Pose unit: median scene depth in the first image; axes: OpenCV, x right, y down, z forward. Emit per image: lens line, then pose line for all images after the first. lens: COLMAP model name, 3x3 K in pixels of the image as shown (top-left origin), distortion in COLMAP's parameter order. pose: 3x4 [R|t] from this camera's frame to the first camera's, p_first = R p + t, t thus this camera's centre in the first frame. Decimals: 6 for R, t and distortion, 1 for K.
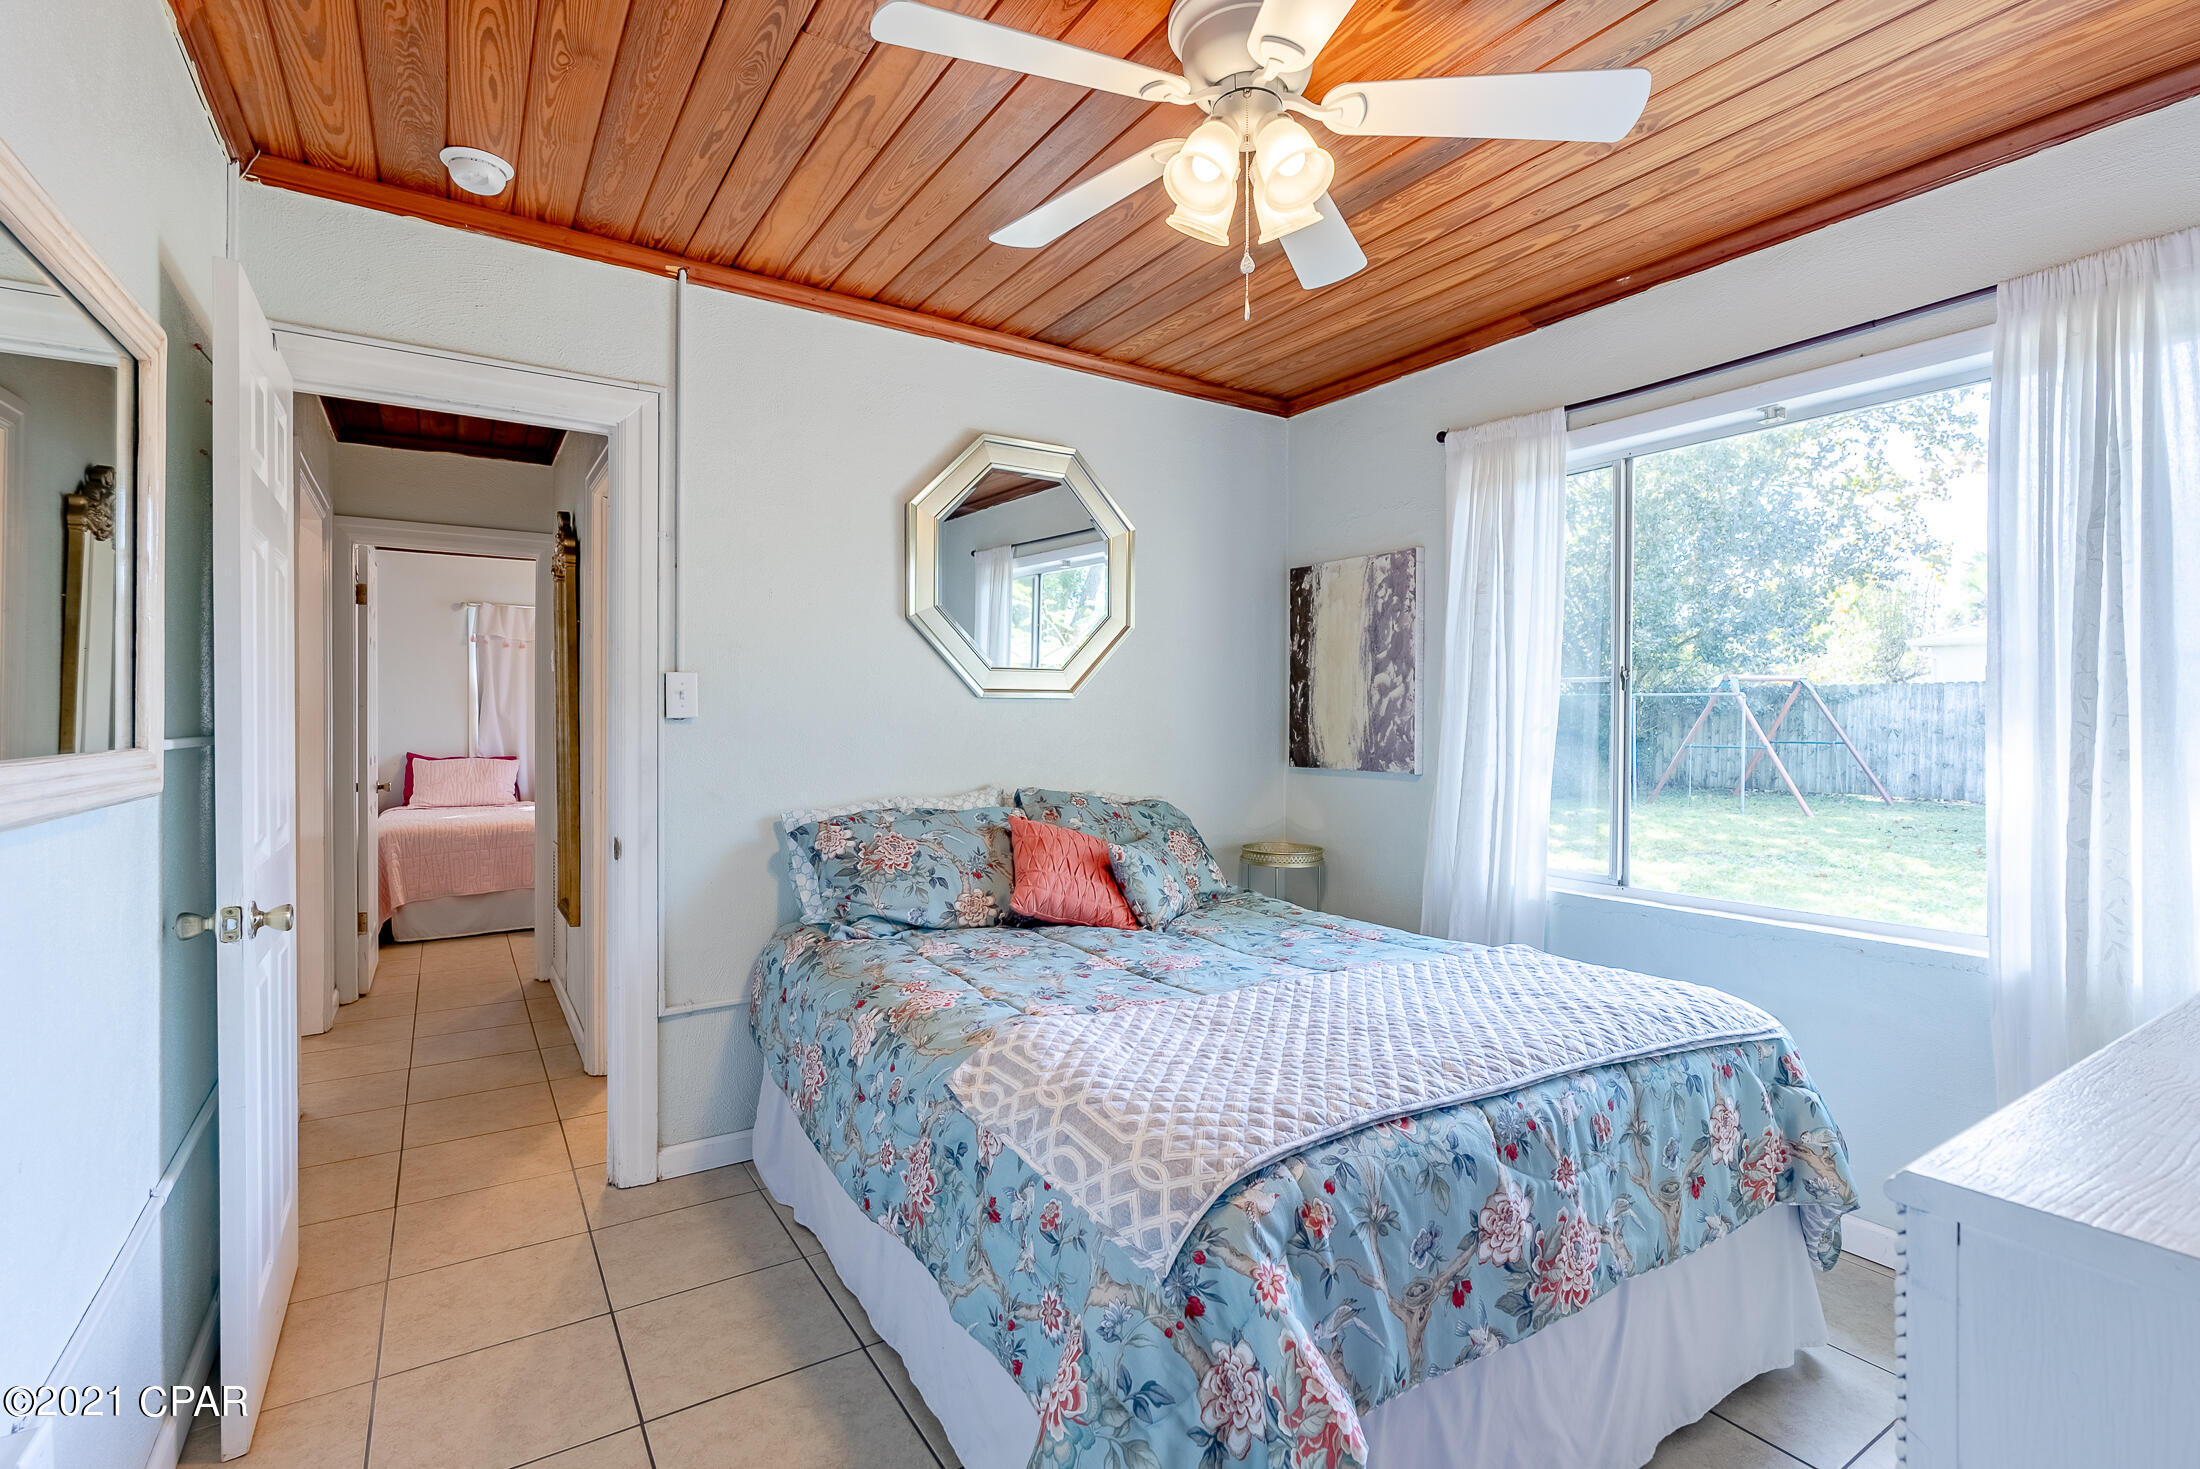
lens RADIAL K [[984.0, 0, 1100.0], [0, 984.0, 734.5], [0, 0, 1]] dist [-0.004252, -0.000267]
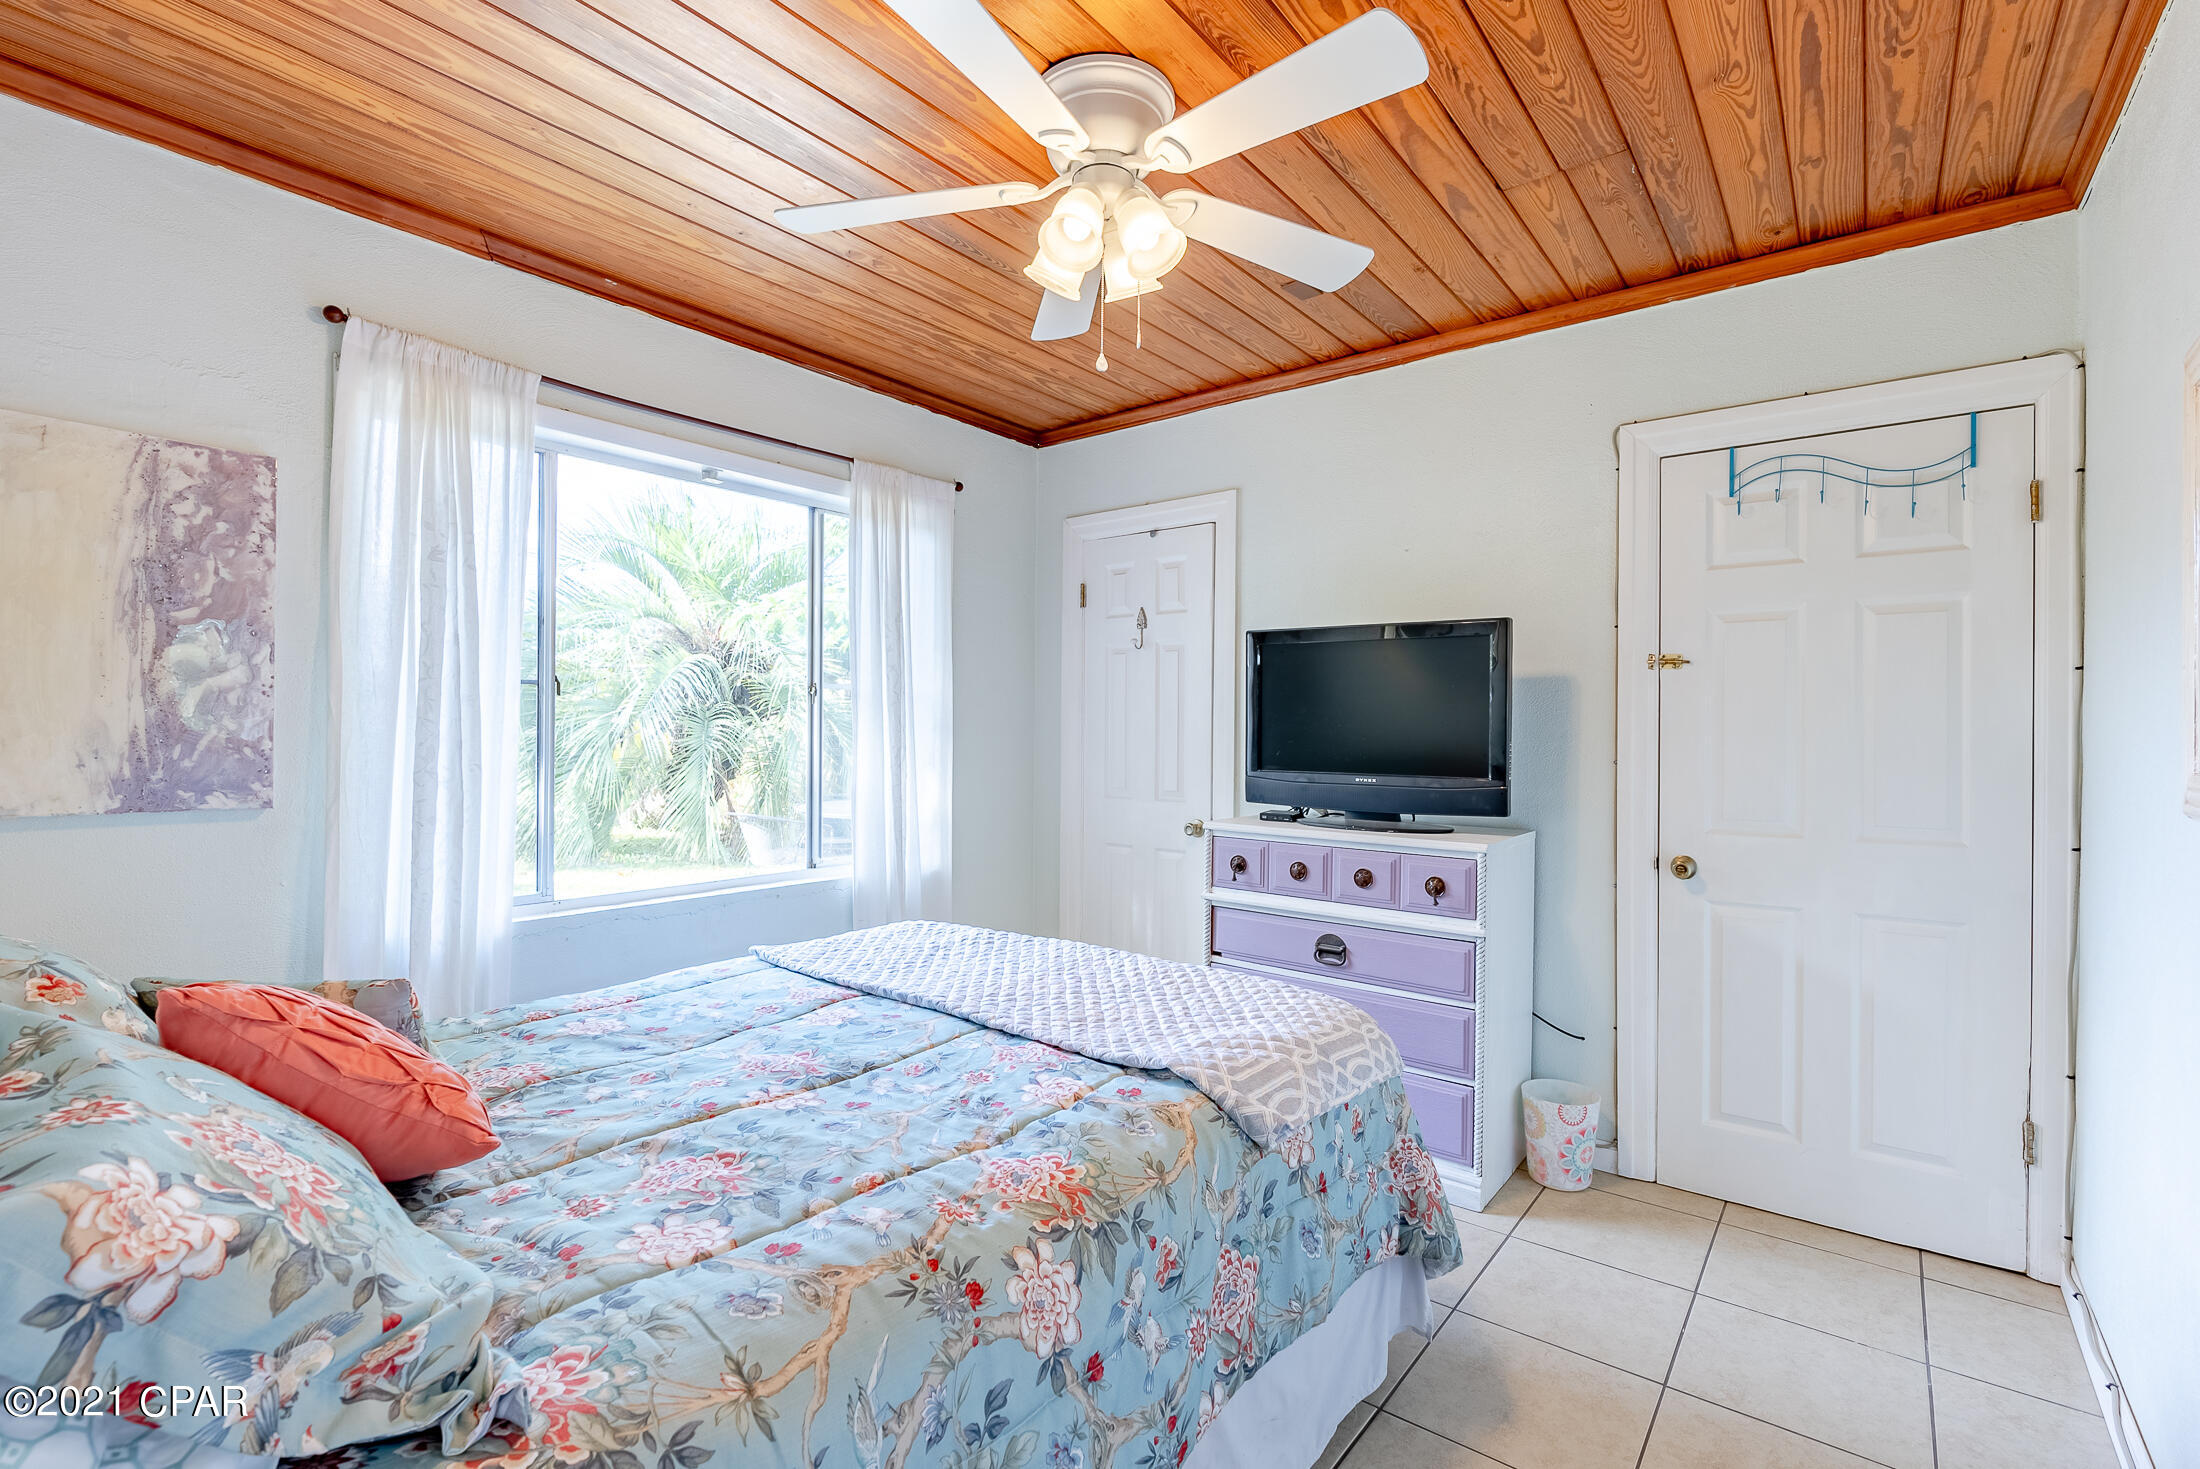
lens RADIAL K [[997.6, 0, 1100.0], [0, 997.6, 734.5], [0, 0, 1]] dist [-0.001985, -0.000055]
pose [[-0.310999, -0.005931, 0.950392, -0.492731], [0.006103, 0.999947, 0.008237, -0.010287], [-0.950391, 0.008362, -0.310947, 0.720103]]
